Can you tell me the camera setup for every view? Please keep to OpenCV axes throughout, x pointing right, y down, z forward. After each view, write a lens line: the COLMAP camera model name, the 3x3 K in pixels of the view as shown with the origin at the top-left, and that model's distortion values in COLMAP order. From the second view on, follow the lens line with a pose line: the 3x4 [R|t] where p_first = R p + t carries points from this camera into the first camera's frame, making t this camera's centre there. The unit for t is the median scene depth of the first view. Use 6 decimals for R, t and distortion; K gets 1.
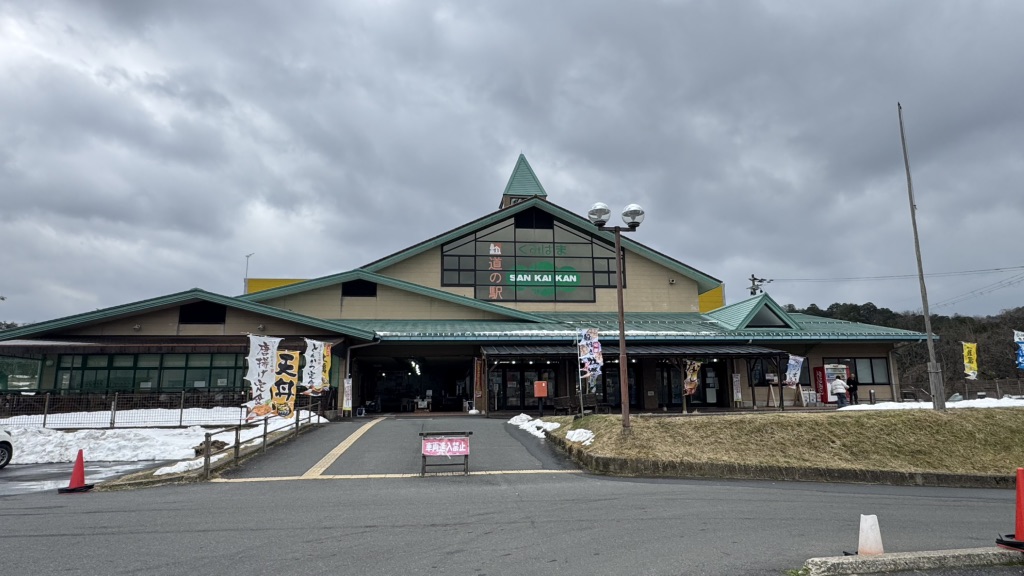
lens RADIAL K [[577.7, 0, 519.4], [0, 577.7, 294.3], [0, 0, 1]] dist [-0.000149, 0.000187]
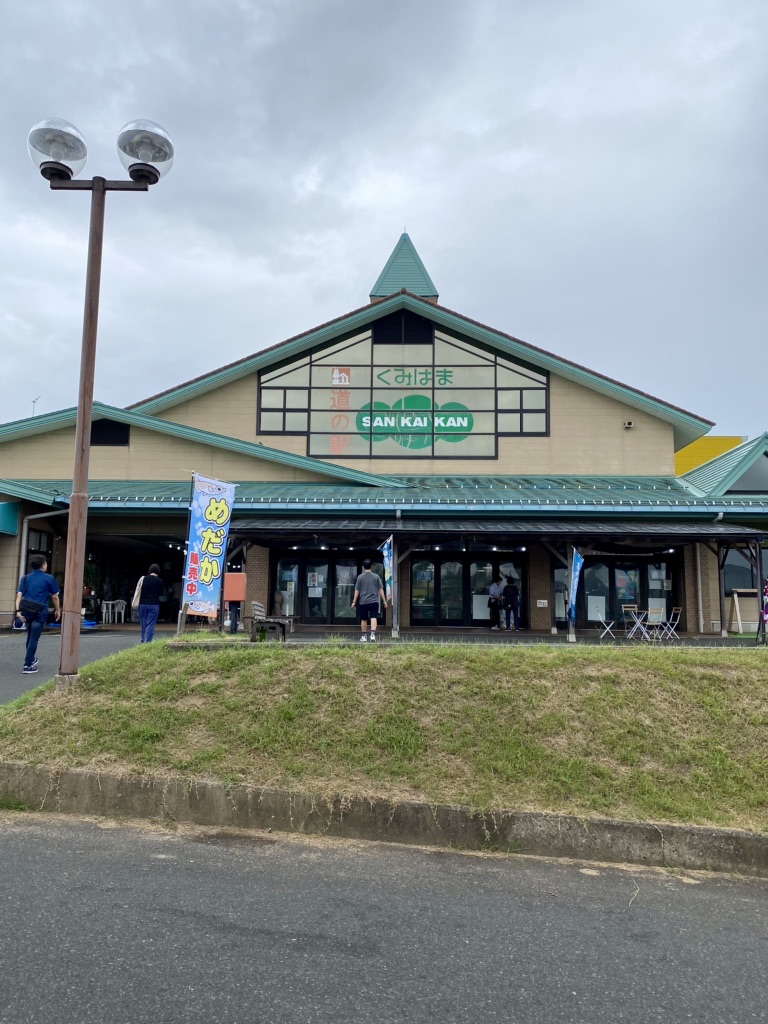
lens RADIAL K [[765.4, 0, 383.2], [0, 765.4, 518.1], [0, 0, 1]] dist [0.092558, -0.009924]
pose [[0.986808, 0.008164, -0.161690, 0.145688], [0.001446, 0.998243, 0.059232, 0.028216], [0.161890, -0.058684, 0.985062, 0.151194]]
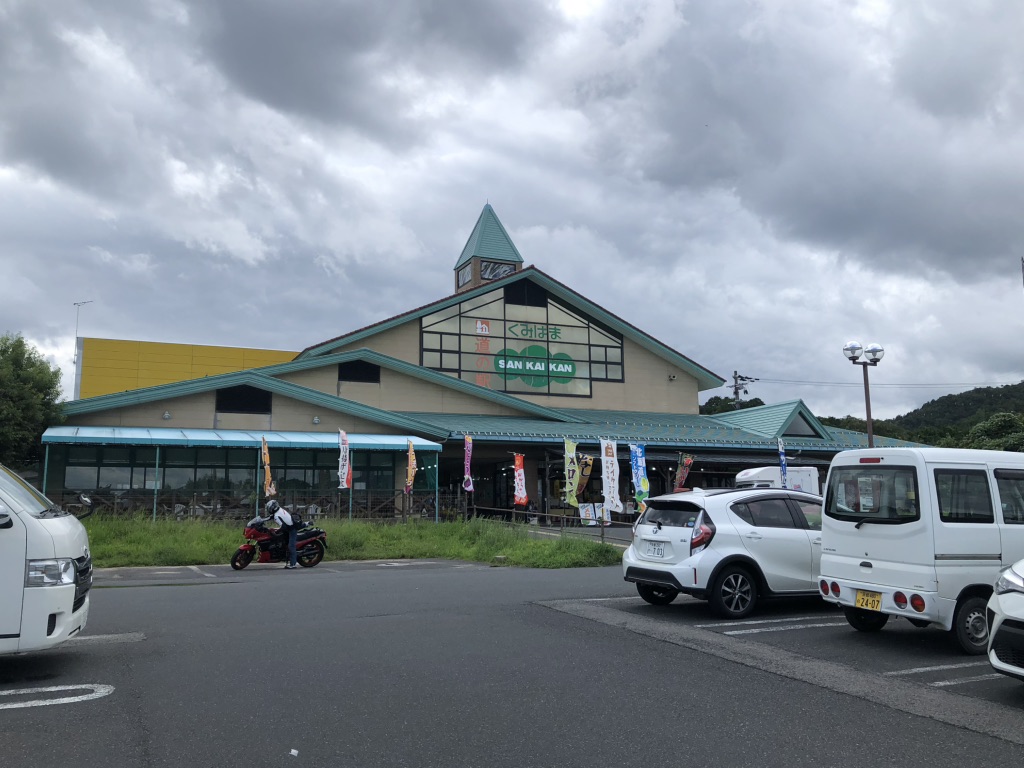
lens RADIAL K [[856.0, 0, 501.4], [0, 856.0, 379.2], [0, 0, 1]] dist [0.095007, -0.000855]
pose [[0.962876, 0.050768, 0.265126, -0.333943], [-0.054912, 0.998457, 0.008237, -0.016869], [-0.264299, -0.022490, 0.964179, -0.178559]]
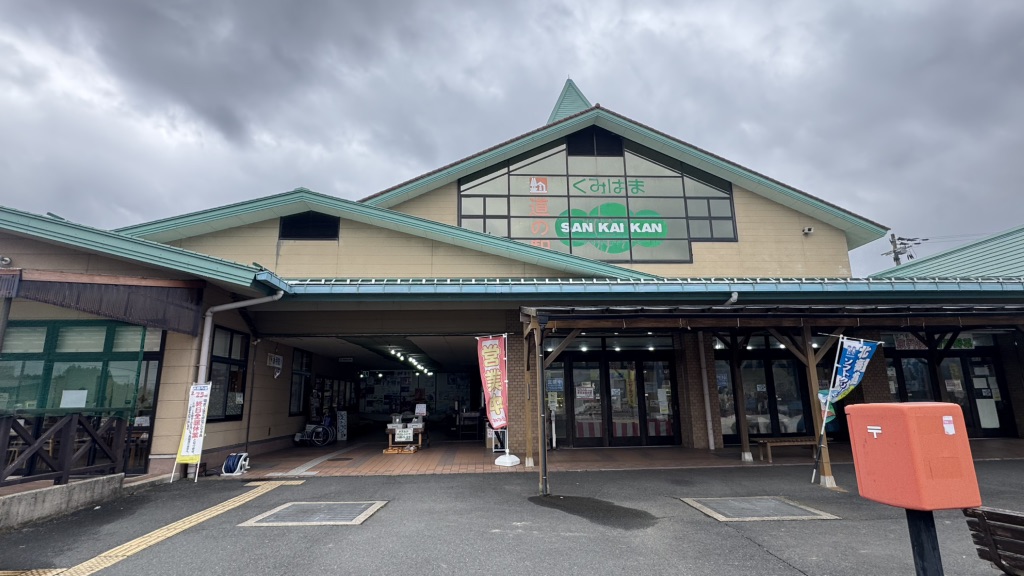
lens RADIAL K [[500.3, 0, 513.1], [0, 500.3, 290.1], [0, 0, 1]] dist [-0.006698, 0.001416]
pose [[0.997138, -0.017183, -0.073620, -0.030386], [0.014736, 0.999325, -0.033647, 0.061136], [0.074149, 0.032466, 0.996719, 0.425106]]
